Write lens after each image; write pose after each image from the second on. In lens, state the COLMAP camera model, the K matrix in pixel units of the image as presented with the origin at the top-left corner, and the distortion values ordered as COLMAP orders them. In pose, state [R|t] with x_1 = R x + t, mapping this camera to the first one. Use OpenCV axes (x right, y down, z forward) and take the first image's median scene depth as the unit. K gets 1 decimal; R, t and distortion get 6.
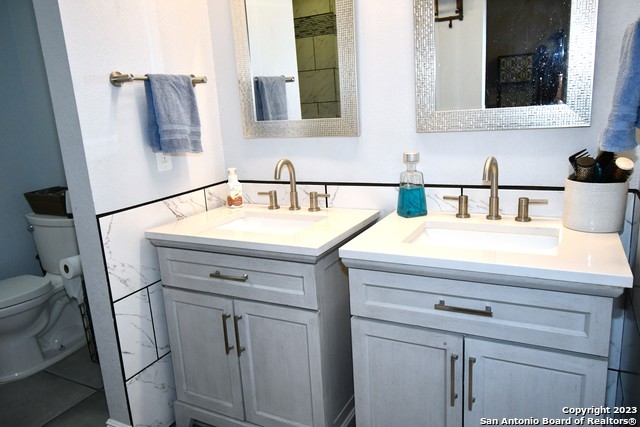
lens RADIAL K [[469.0, 0, 321.8], [0, 469.0, 215.0], [0, 0, 1]] dist [0.004593, -0.010402]
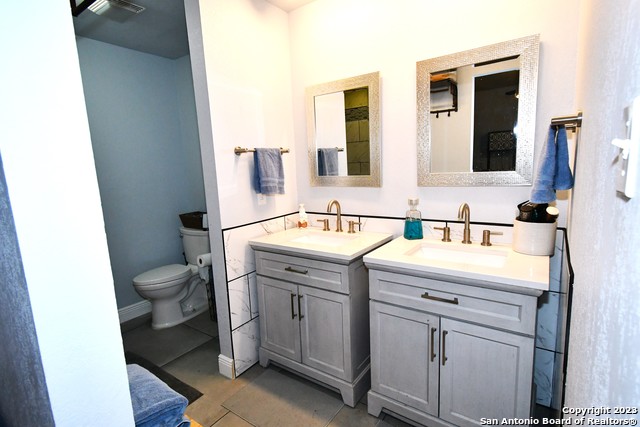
lens RADIAL K [[320.1, 0, 322.6], [0, 320.1, 214.9], [0, 0, 1]] dist [0.002638, -0.001785]
pose [[0.991022, 0.037629, -0.128295, 0.025836], [-0.045926, 0.996998, -0.062340, 0.002862], [0.125564, 0.067673, 0.989775, -0.095680]]
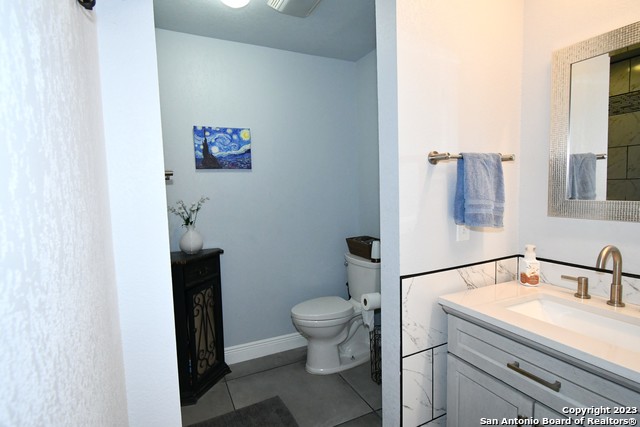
lens RADIAL K [[331.2, 0, 321.6], [0, 331.2, 216.7], [0, 0, 1]] dist [0.024443, 0.000468]
pose [[0.799600, 0.087602, -0.594109, -0.148187], [-0.156621, 0.985486, -0.065481, -0.050489], [0.579750, 0.145409, 0.801714, 0.201748]]
